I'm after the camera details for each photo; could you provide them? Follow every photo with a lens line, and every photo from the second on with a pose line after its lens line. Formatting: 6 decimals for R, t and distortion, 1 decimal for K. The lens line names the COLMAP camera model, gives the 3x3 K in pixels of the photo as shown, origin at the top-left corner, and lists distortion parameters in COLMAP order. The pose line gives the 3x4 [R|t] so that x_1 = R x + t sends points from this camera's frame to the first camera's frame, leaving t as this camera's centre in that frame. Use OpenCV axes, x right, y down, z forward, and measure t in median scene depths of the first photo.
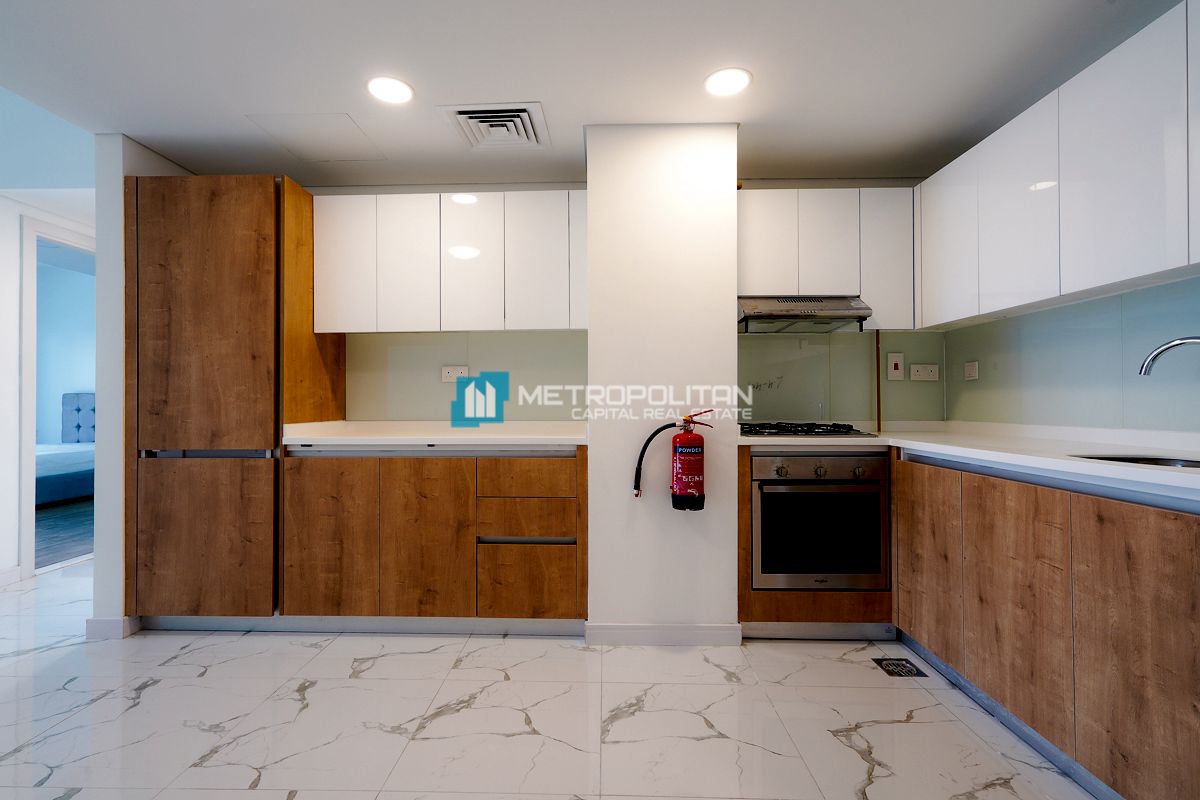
lens RADIAL K [[548.2, 0, 584.5], [0, 548.2, 400.0], [0, 0, 1]] dist [0.003465, 0.001112]
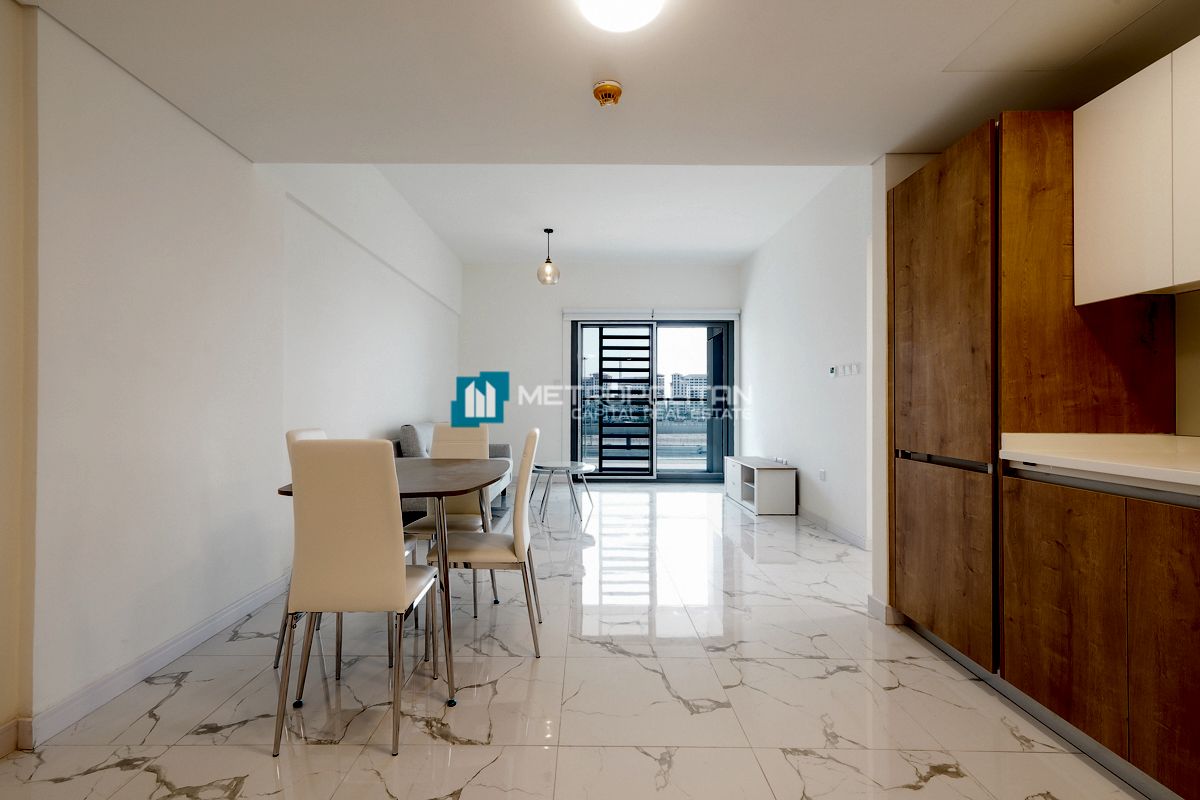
lens RADIAL K [[548.2, 0, 584.5], [0, 548.2, 400.0], [0, 0, 1]] dist [0.003465, 0.001112]
pose [[0.023663, -0.001857, -0.999718, 0.215740], [-0.000208, 0.999998, -0.001863, -0.000789], [0.999720, 0.000252, 0.023663, 0.390261]]
